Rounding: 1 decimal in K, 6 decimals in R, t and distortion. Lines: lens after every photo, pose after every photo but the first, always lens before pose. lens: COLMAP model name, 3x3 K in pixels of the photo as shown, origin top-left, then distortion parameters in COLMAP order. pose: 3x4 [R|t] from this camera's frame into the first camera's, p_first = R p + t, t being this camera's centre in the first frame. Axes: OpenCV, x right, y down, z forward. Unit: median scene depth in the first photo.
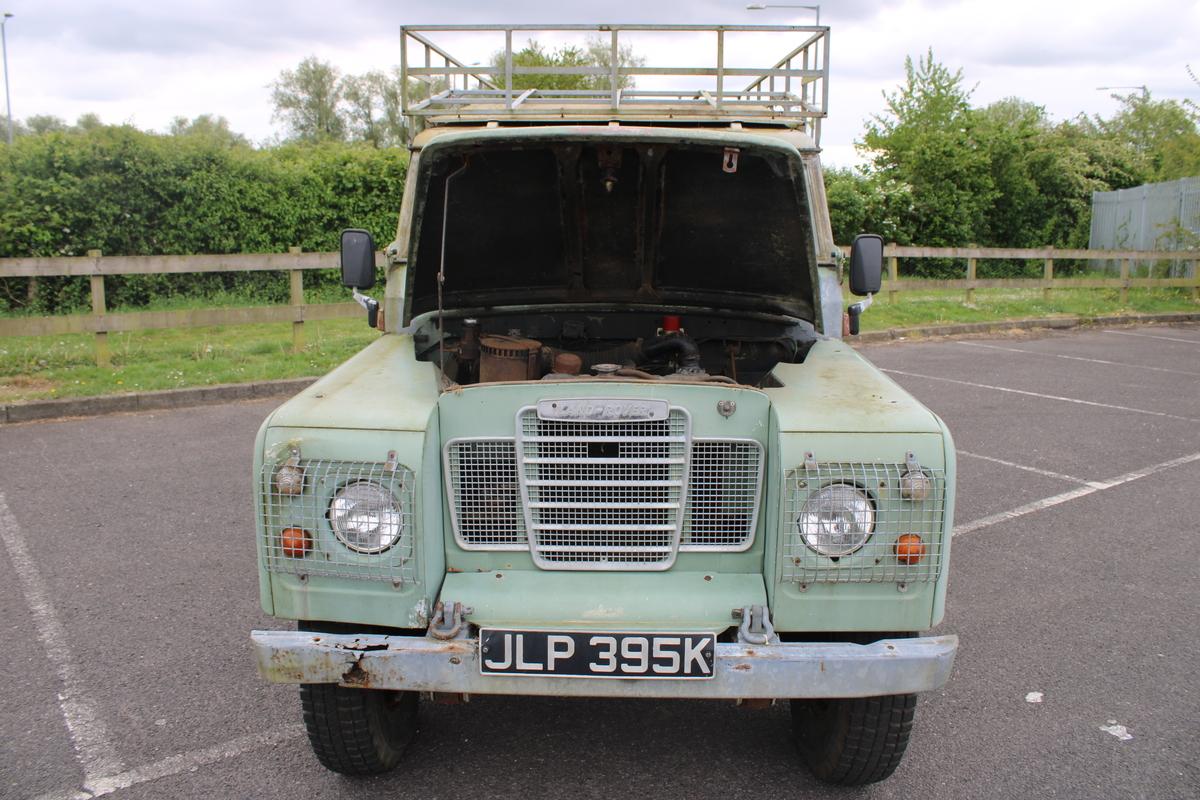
lens RADIAL K [[1008.3, 0, 591.8], [0, 1008.3, 384.2], [0, 0, 1]] dist [-0.180321, 0.187607]
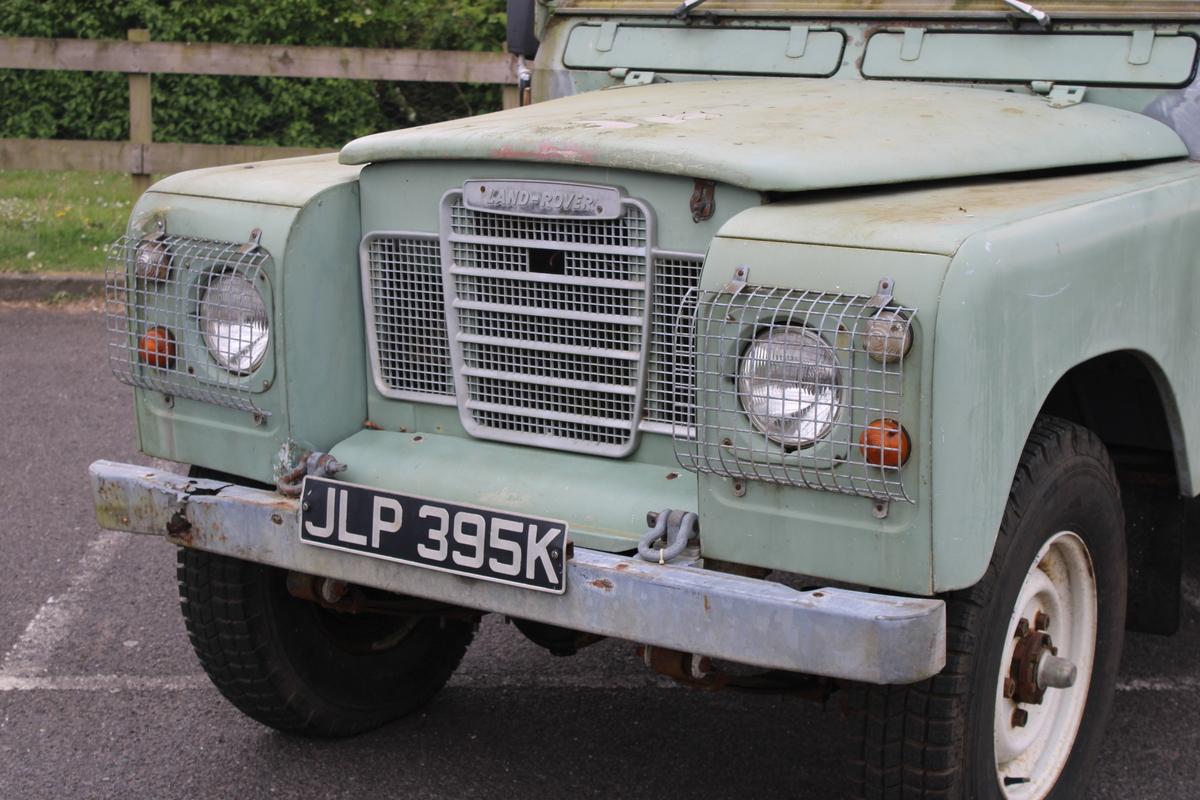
lens RADIAL K [[2150.9, 0, 600.0], [0, 2150.9, 400.0], [0, 0, 1]] dist [-0.018455, 0.252926]
pose [[0.842426, 0.102769, -0.528921, 0.246956], [-0.102685, 0.994272, 0.029638, 0.033891], [0.528937, 0.029345, 0.848153, -0.058981]]
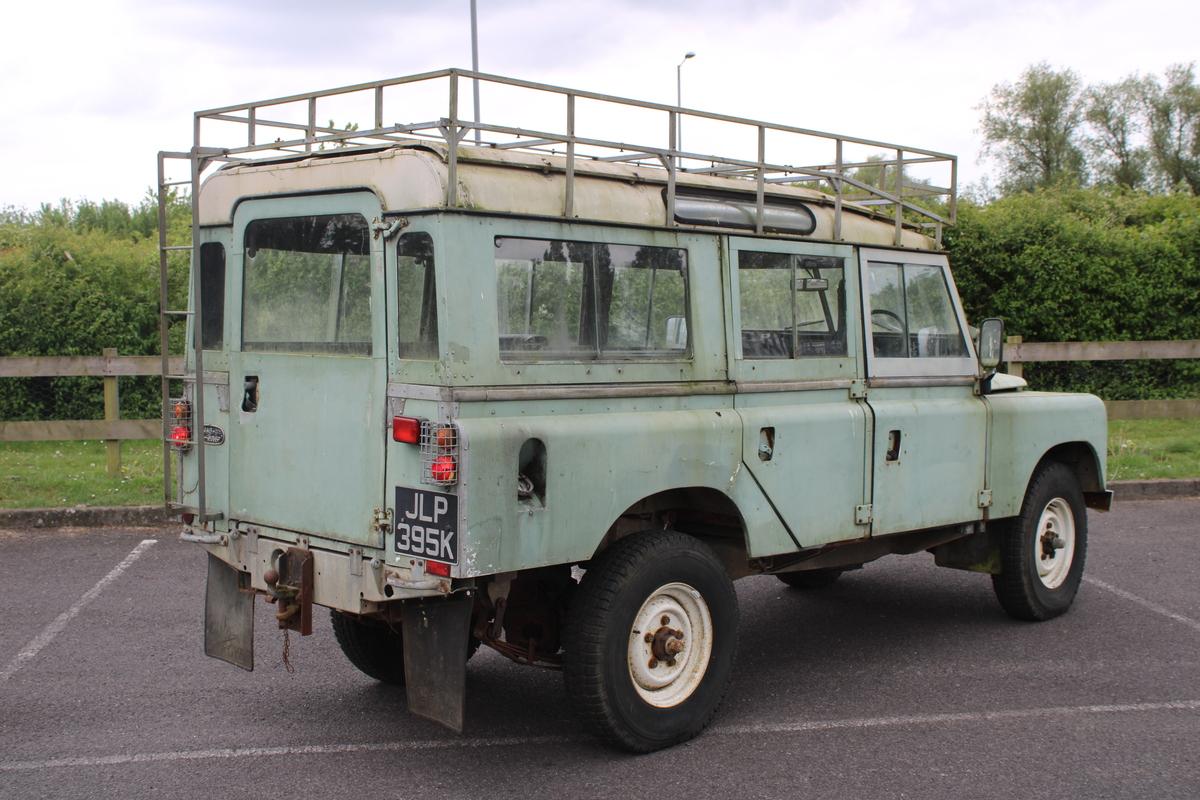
lens RADIAL K [[1529.4, 0, 599.4], [0, 1529.4, 386.2], [0, 0, 1]] dist [-0.159950, 0.453573]
pose [[0.859476, -0.000099, -0.511176, -0.106304], [-0.055089, 0.994158, -0.092817, 0.075971], [0.508199, 0.107935, 0.854449, -0.500971]]
